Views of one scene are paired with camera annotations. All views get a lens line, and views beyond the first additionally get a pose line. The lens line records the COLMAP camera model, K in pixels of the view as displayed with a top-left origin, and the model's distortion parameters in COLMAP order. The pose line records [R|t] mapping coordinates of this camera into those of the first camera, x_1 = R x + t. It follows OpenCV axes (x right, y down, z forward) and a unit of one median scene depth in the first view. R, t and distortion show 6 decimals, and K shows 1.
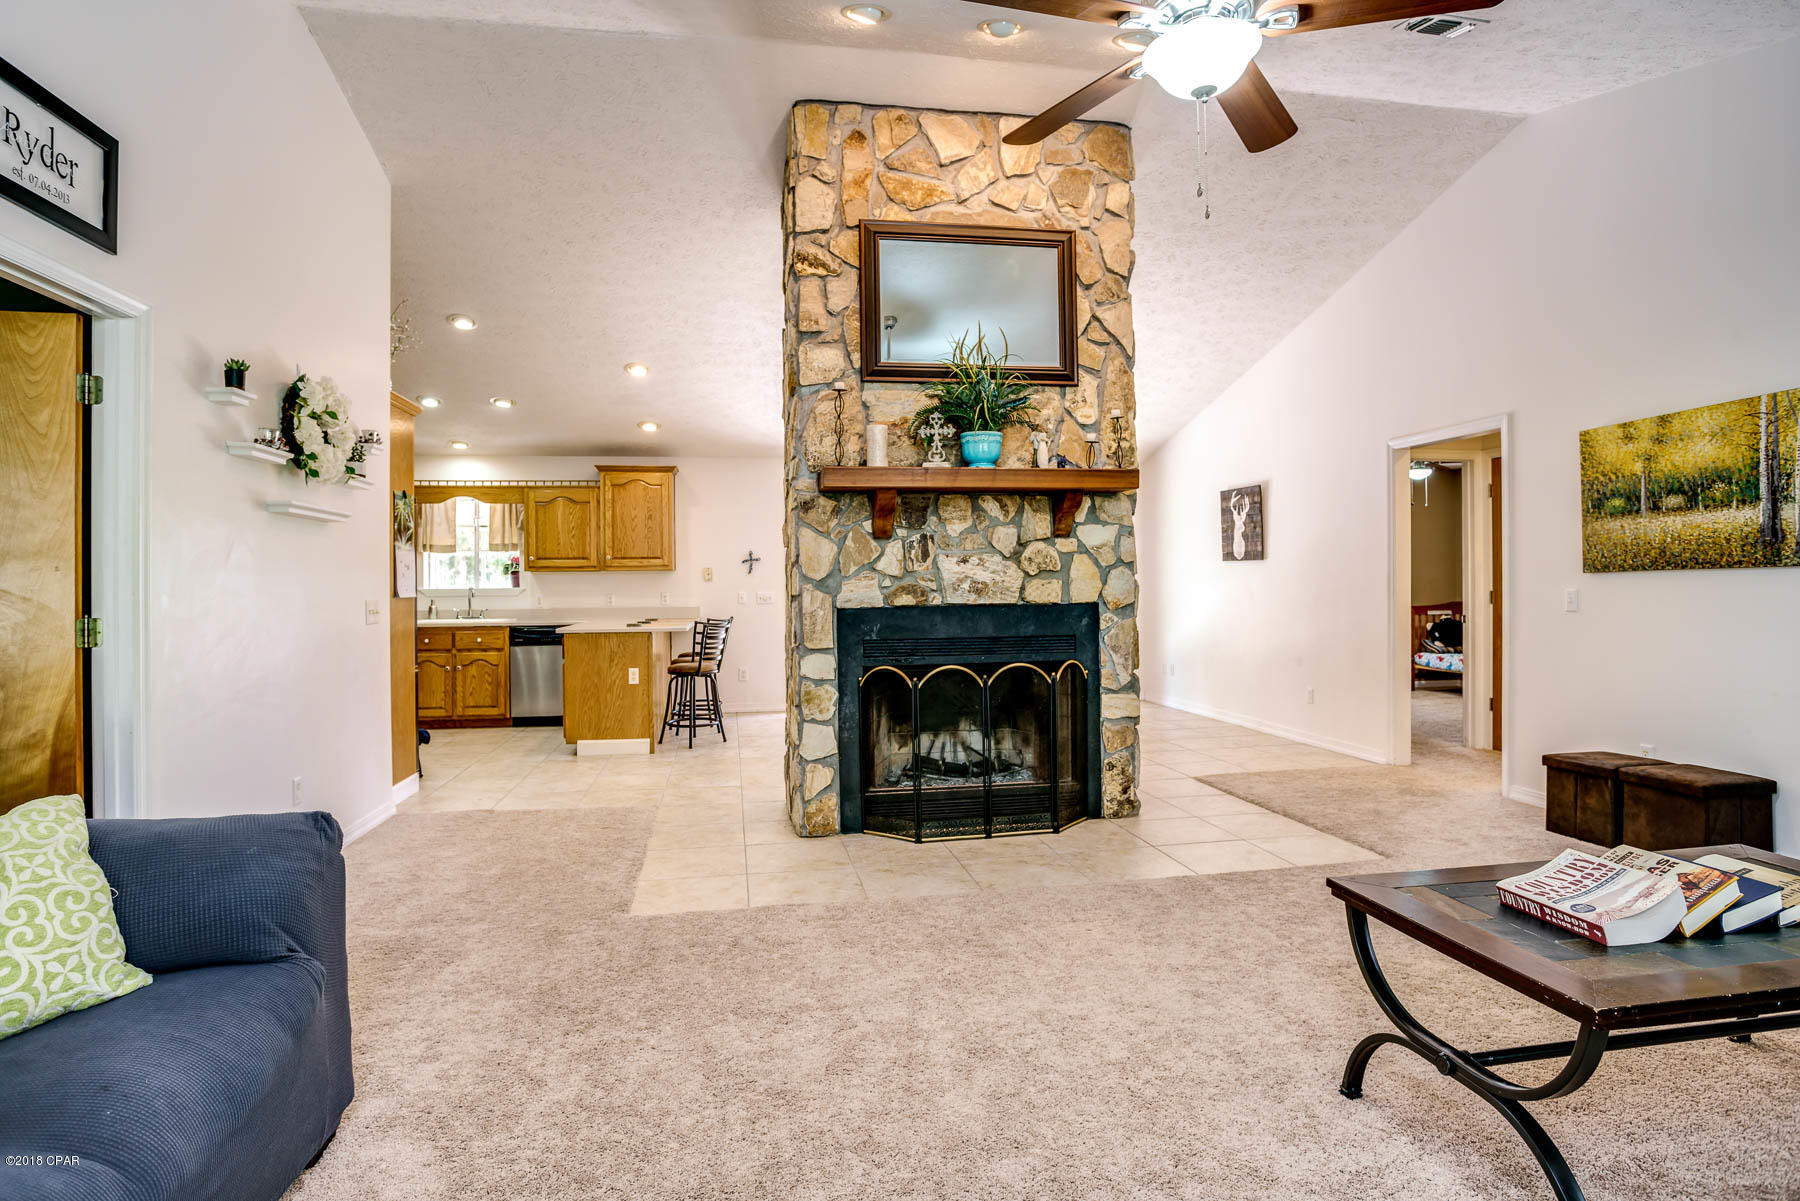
lens RADIAL K [[932.7, 0, 902.3], [0, 932.7, 589.1], [0, 0, 1]] dist [-0.052245, 0.000063]
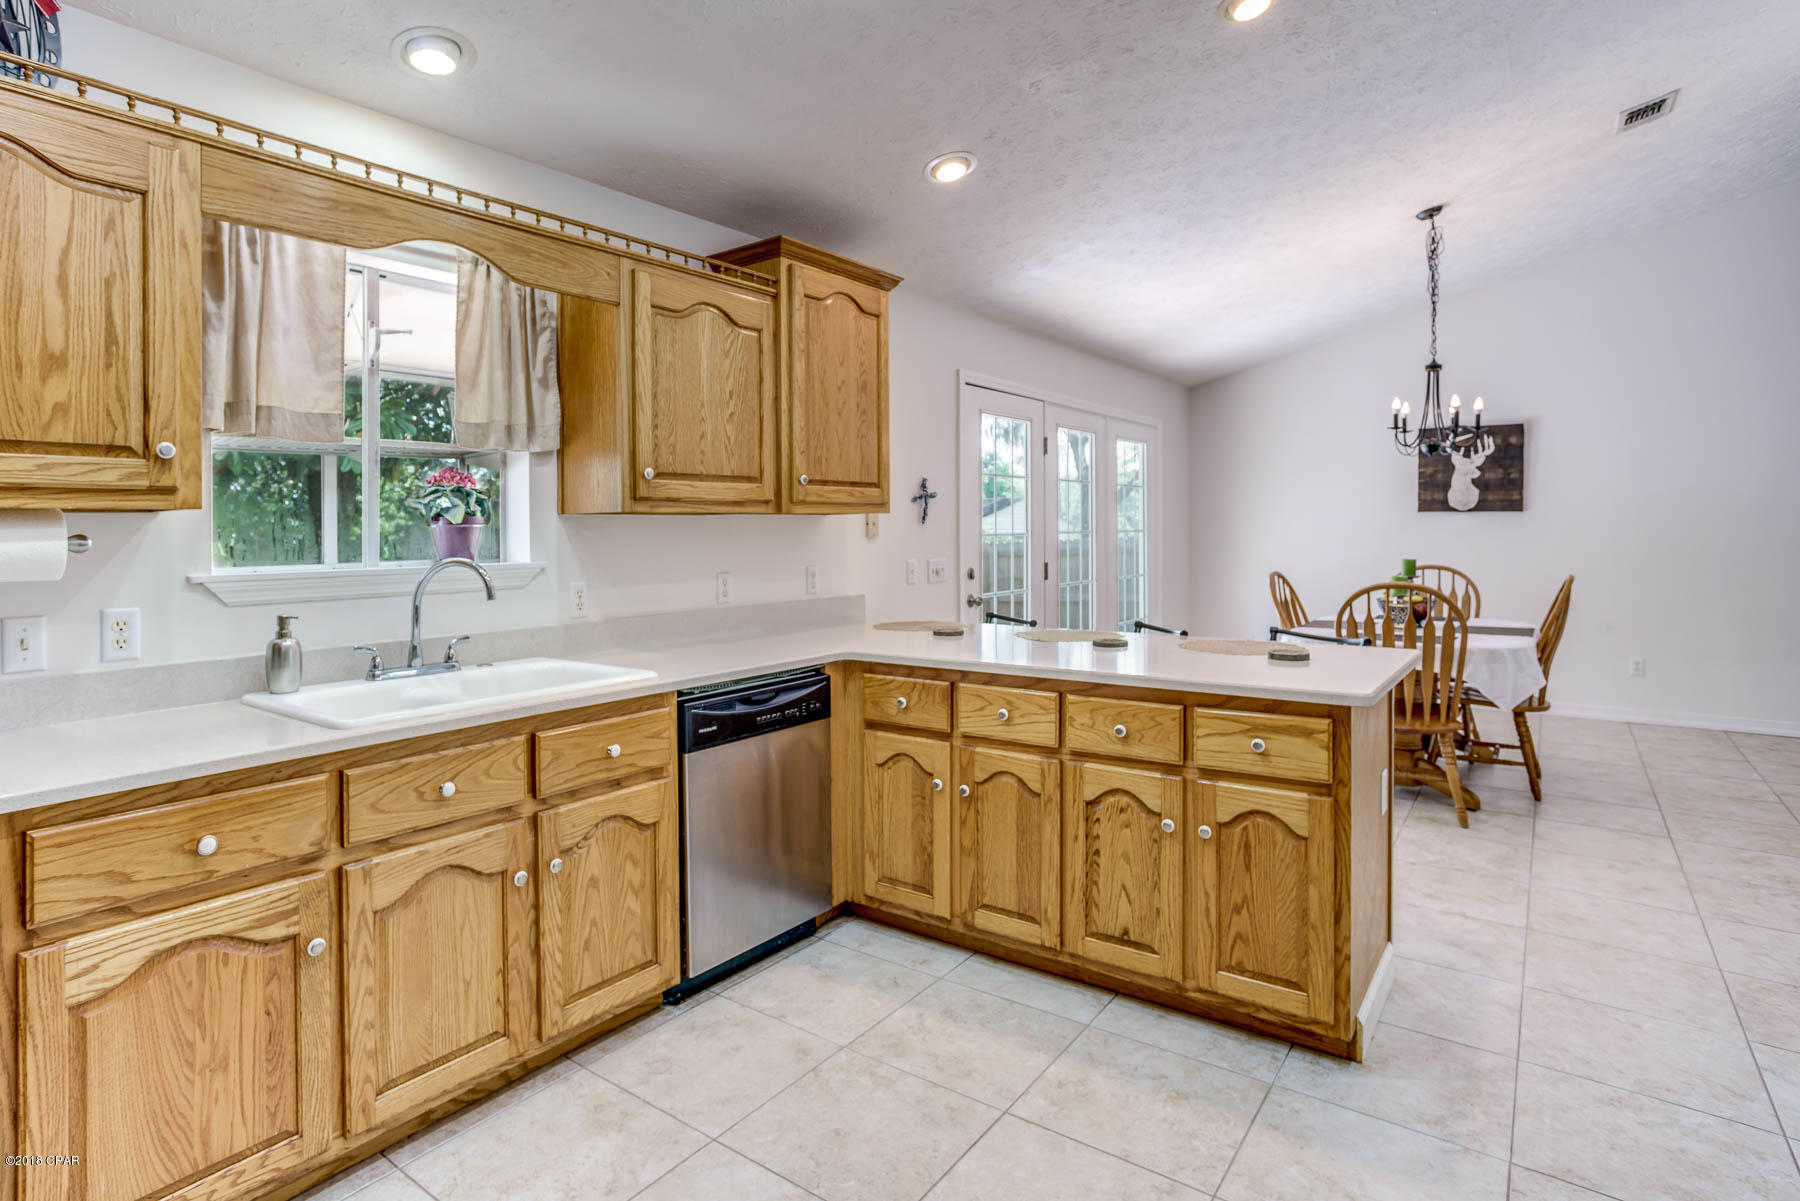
lens RADIAL K [[933.9, 0, 851.5], [0, 933.9, 538.3], [0, 0, 1]] dist [-0.040751, 0.001818]
pose [[0.742735, -0.004101, 0.669573, -0.551948], [0.010847, 0.999924, -0.005909, -0.006978], [-0.669498, 0.011652, 0.742723, 0.684157]]
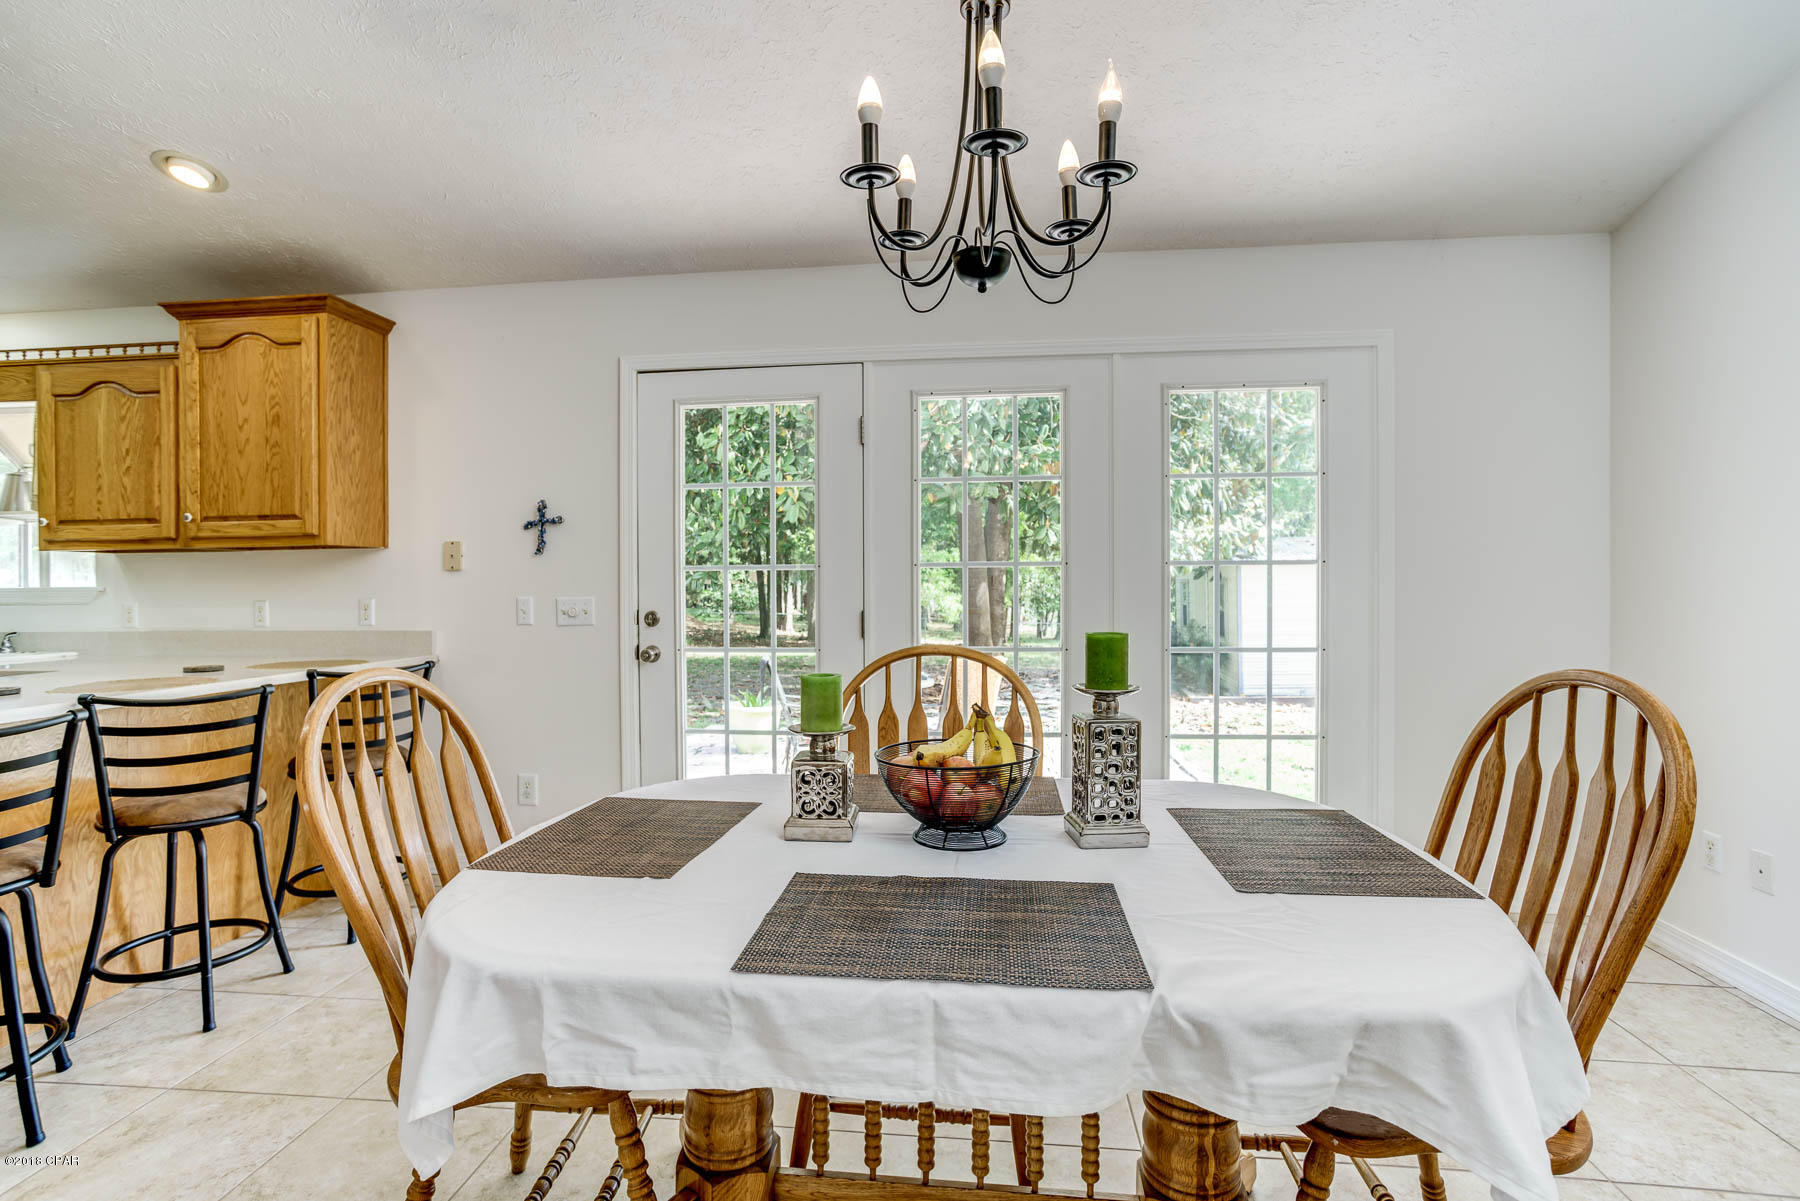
lens RADIAL K [[870.5, 0, 893.2], [0, 870.5, 590.3], [0, 0, 1]] dist [-0.059982, 0.035426]
pose [[0.957974, 0.004975, -0.286812, 0.104332], [-0.004905, 0.999988, 0.000959, -0.002511], [0.286814, 0.000488, 0.957986, 0.704146]]
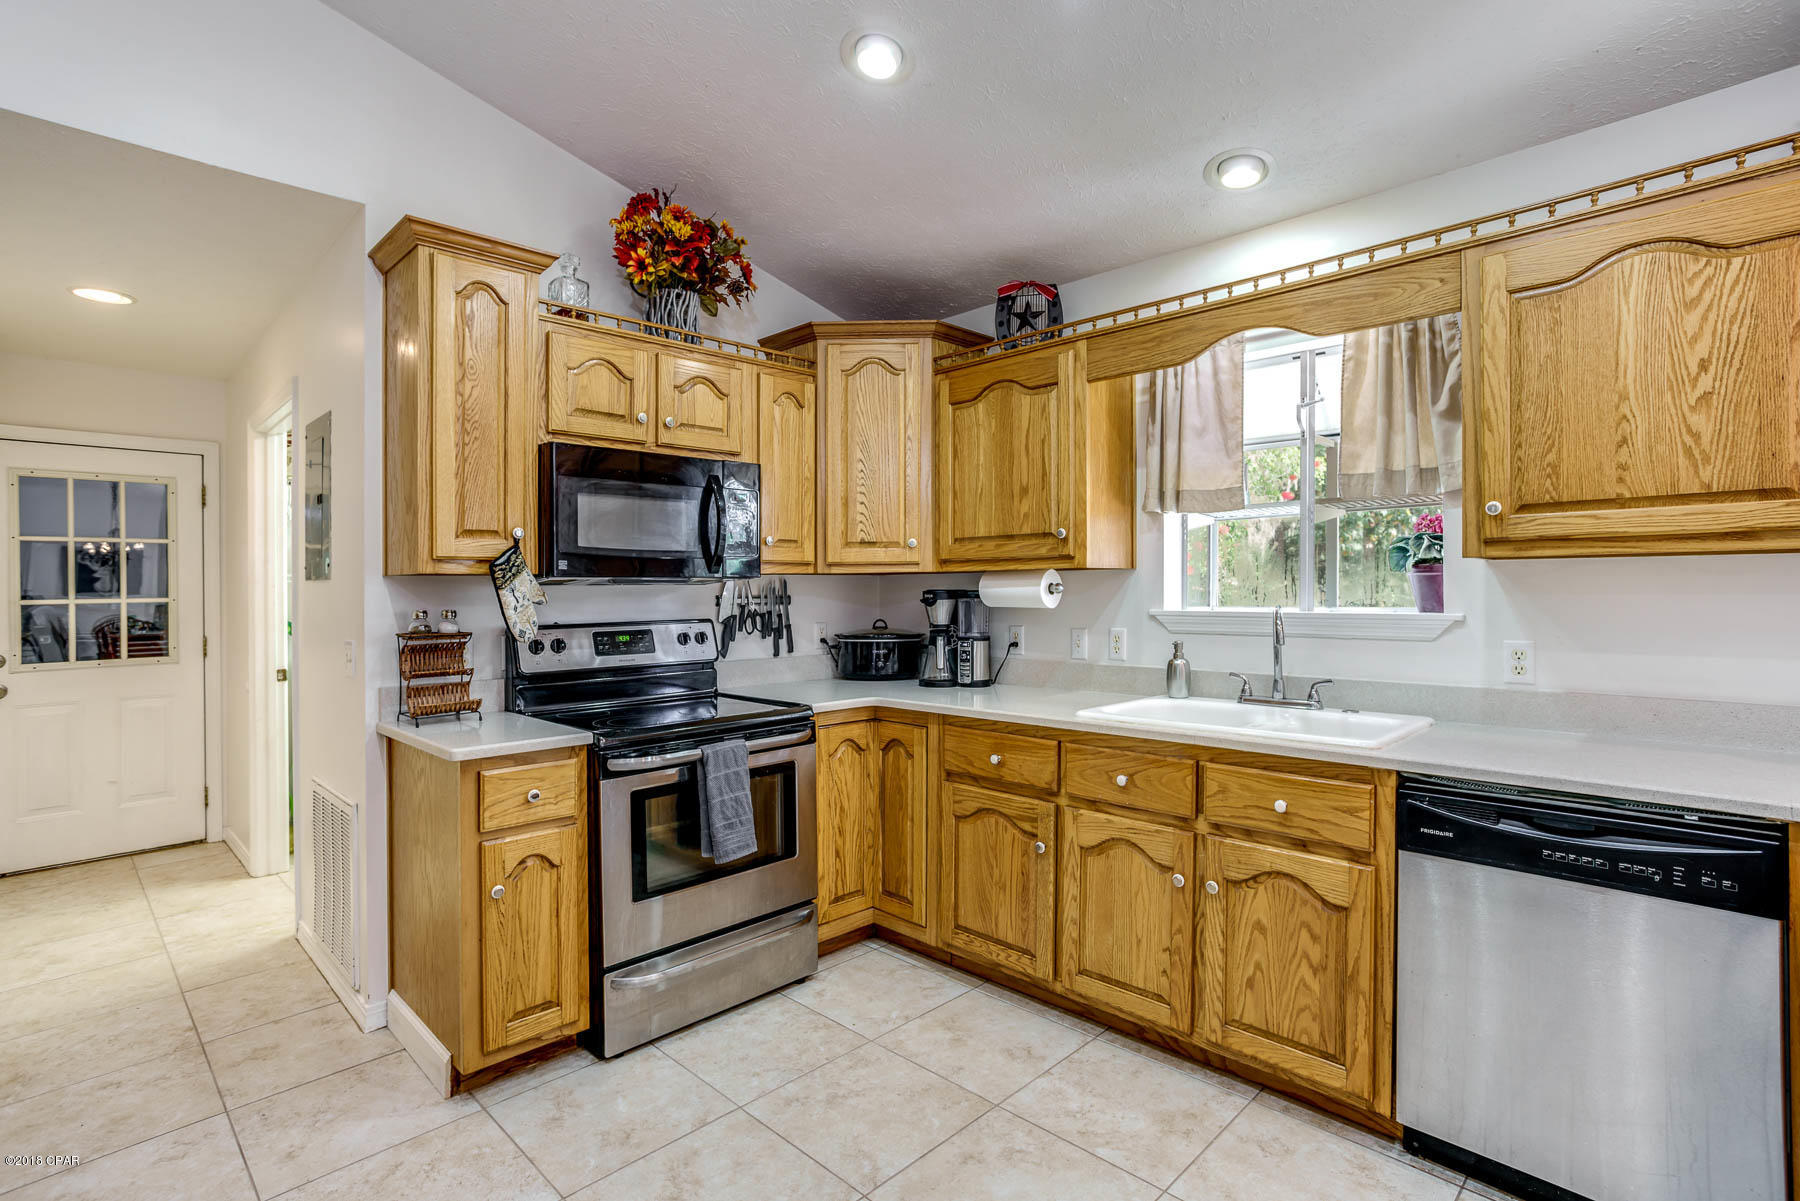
lens RADIAL K [[870.5, 0, 893.2], [0, 870.5, 590.3], [0, 0, 1]] dist [-0.059982, 0.035426]
pose [[0.572828, 0.008491, -0.819631, -0.291419], [-0.008003, 0.999957, 0.004766, -0.009274], [0.819636, 0.003829, 0.572871, 0.700620]]
